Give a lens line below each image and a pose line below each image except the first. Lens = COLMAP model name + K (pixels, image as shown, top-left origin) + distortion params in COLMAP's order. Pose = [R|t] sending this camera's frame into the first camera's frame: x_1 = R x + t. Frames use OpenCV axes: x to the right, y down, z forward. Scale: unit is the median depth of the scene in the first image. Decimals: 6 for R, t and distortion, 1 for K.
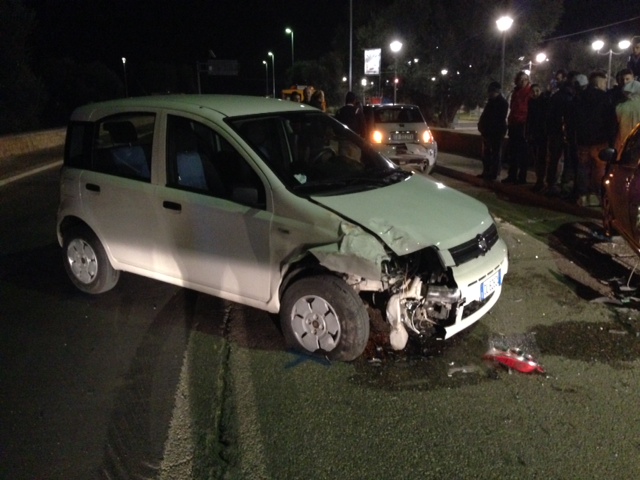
lens RADIAL K [[582.9, 0, 320.0], [0, 582.9, 240.0], [0, 0, 1]] dist [0.099561, -0.146078]
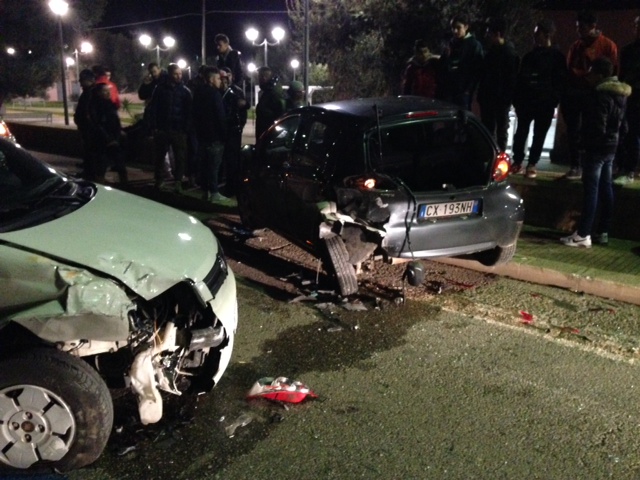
lens RADIAL K [[590.7, 0, 320.0], [0, 590.7, 240.0], [0, 0, 1]] dist [0.130185, -0.250217]
pose [[0.750473, -0.125249, 0.648925, -0.171580], [0.118679, 0.991457, 0.054111, -0.060492], [-0.650159, 0.036404, 0.758926, 0.271389]]
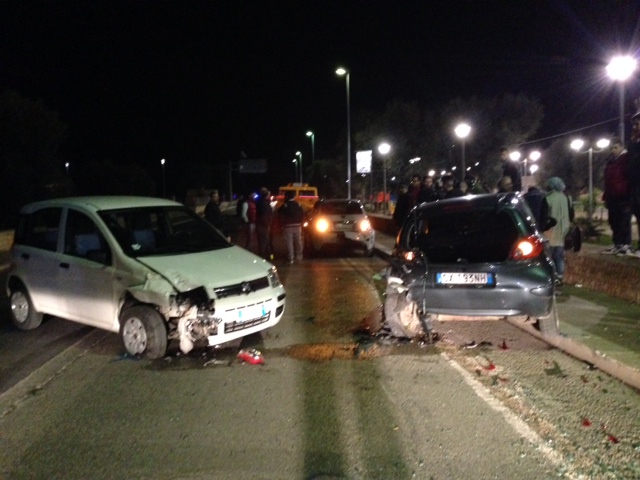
lens RADIAL K [[582.9, 0, 320.0], [0, 582.9, 240.0], [0, 0, 1]] dist [0.099561, -0.146078]
pose [[0.997842, -0.003222, -0.065575, 0.603212], [-0.007015, 0.987846, -0.155275, 0.129467], [0.065278, 0.155400, 0.985692, -0.595477]]
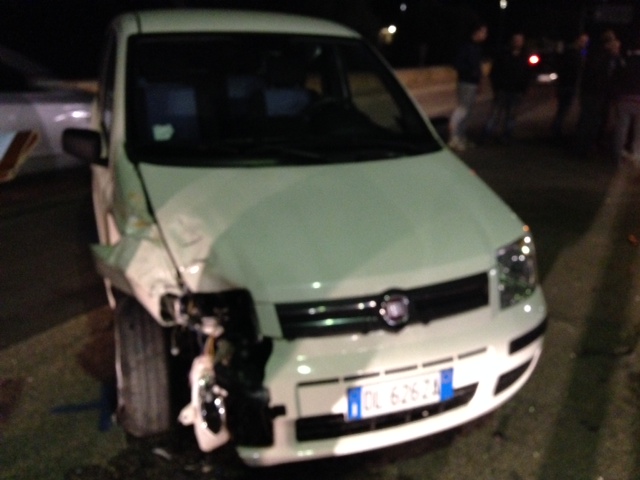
lens RADIAL K [[590.7, 0, 320.0], [0, 590.7, 240.0], [0, 0, 1]] dist [0.130185, -0.250217]
pose [[0.818299, 0.215391, -0.532910, 0.495511], [-0.174285, 0.976465, 0.127048, -0.106774], [0.547733, -0.011085, 0.836580, 0.569357]]
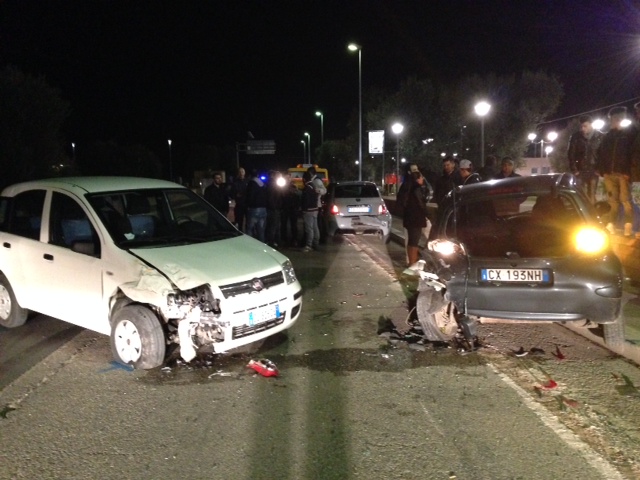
lens RADIAL K [[582.9, 0, 320.0], [0, 582.9, 240.0], [0, 0, 1]] dist [0.099561, -0.146078]
pose [[0.996953, 0.002697, -0.077956, 0.546363], [-0.012418, 0.992143, -0.124489, 0.073619], [0.077008, 0.125078, 0.989154, -0.359091]]
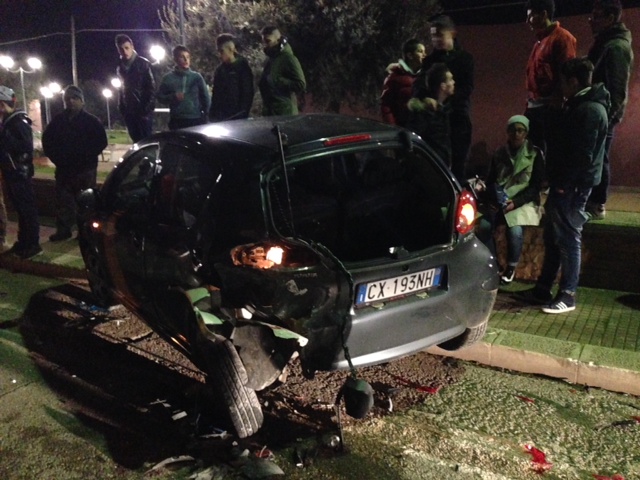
lens RADIAL K [[586.4, 0, 320.0], [0, 586.4, 240.0], [0, 0, 1]] dist [0.113123, -0.187866]
pose [[0.622037, -0.143437, 0.769737, 0.202527], [0.171264, 0.984197, 0.044999, -0.142531], [-0.764028, 0.103837, 0.636773, 0.631146]]
